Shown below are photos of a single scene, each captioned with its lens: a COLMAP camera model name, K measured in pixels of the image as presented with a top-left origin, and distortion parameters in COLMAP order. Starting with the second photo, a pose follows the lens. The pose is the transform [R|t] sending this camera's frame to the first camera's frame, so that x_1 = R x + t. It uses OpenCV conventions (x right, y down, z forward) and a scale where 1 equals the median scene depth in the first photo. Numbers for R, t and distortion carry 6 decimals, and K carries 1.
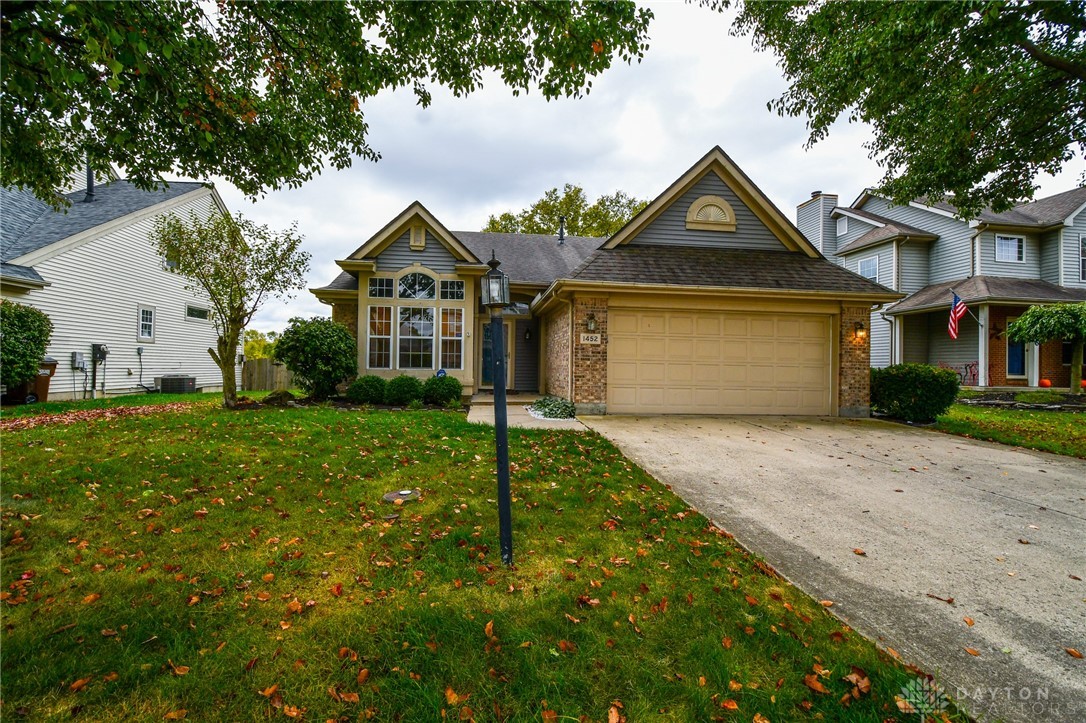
lens RADIAL K [[473.4, 0, 536.1], [0, 473.4, 361.8], [0, 0, 1]] dist [0.014585, -0.022292]
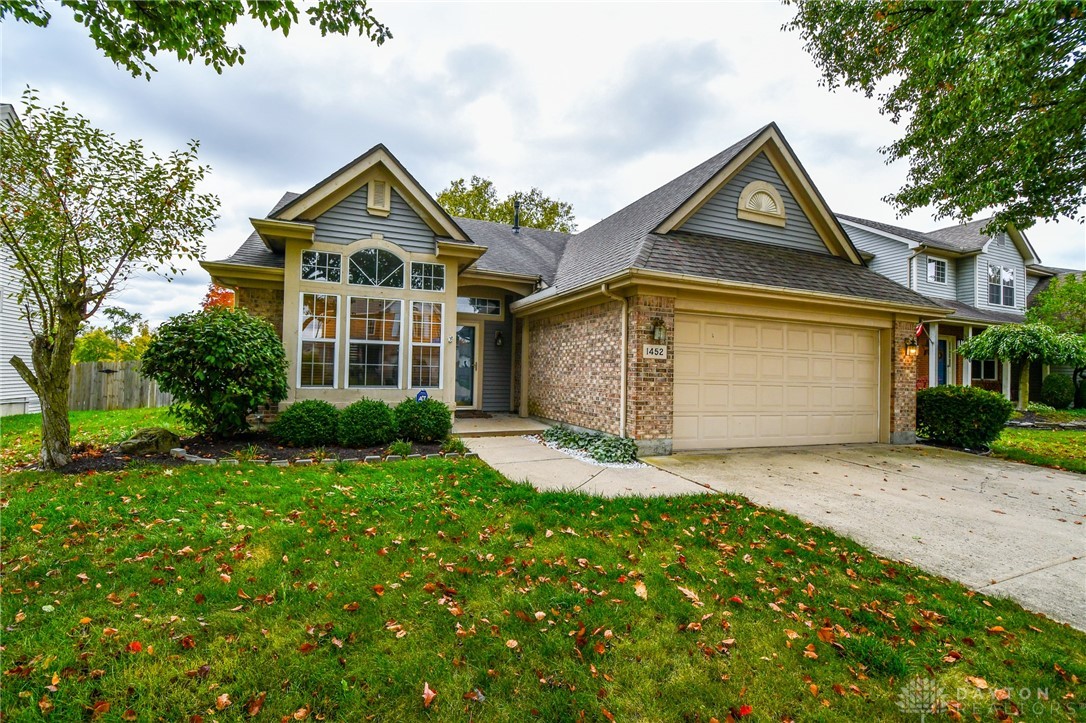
lens RADIAL K [[473.4, 0, 536.1], [0, 473.4, 361.8], [0, 0, 1]] dist [0.014585, -0.022292]
pose [[0.964632, 0.013233, 0.263267, -0.225211], [-0.011643, 0.999903, -0.007596, -0.022072], [-0.263342, 0.004262, 0.964693, 0.295111]]
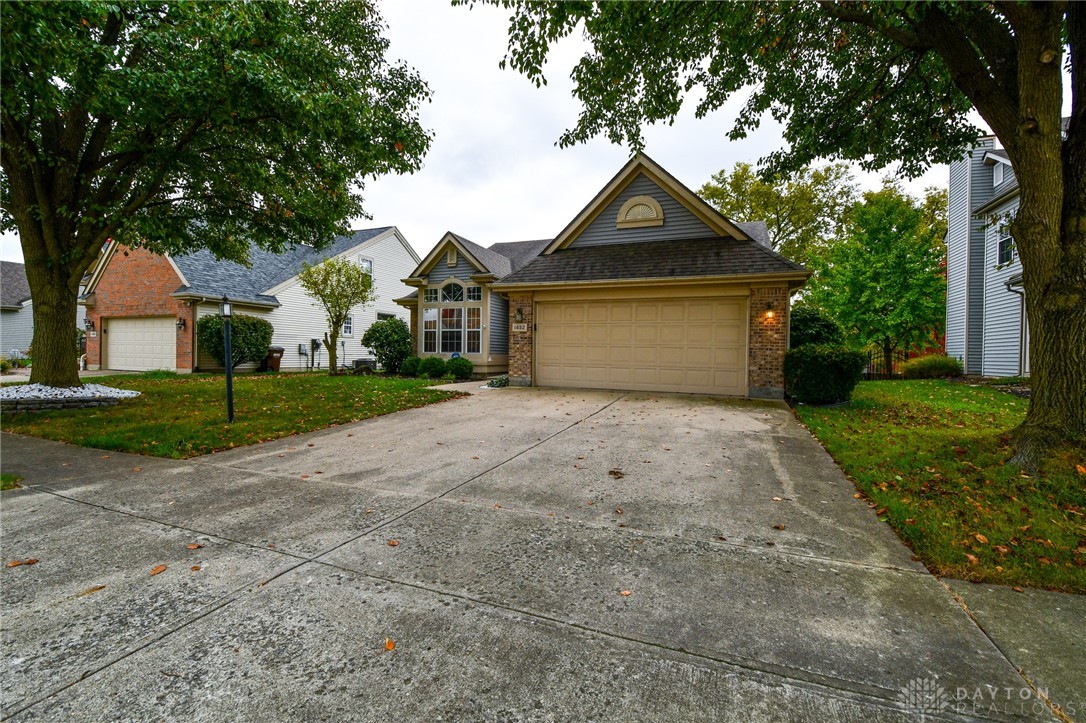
lens RADIAL K [[468.3, 0, 539.3], [0, 468.3, 362.5], [0, 0, 1]] dist [0.013628, -0.021877]
pose [[0.879384, 0.005924, -0.476076, 0.675436], [0.003421, 0.999818, 0.018762, 0.020350], [0.476100, -0.018127, 0.879204, -0.089609]]
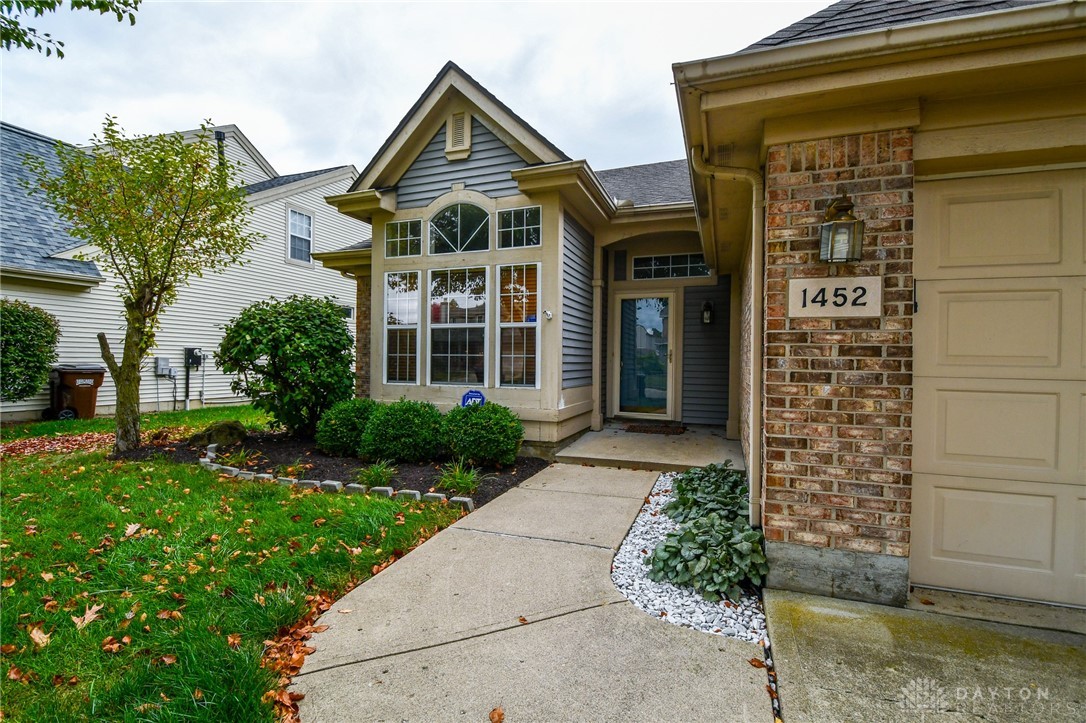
lens RADIAL K [[483.7, 0, 538.1], [0, 483.7, 361.7], [0, 0, 1]] dist [0.016722, -0.024079]
pose [[0.888708, -0.003407, -0.458461, 0.081147], [0.005942, 0.999974, 0.004087, -0.013974], [0.458435, -0.006356, 0.888705, 0.606164]]
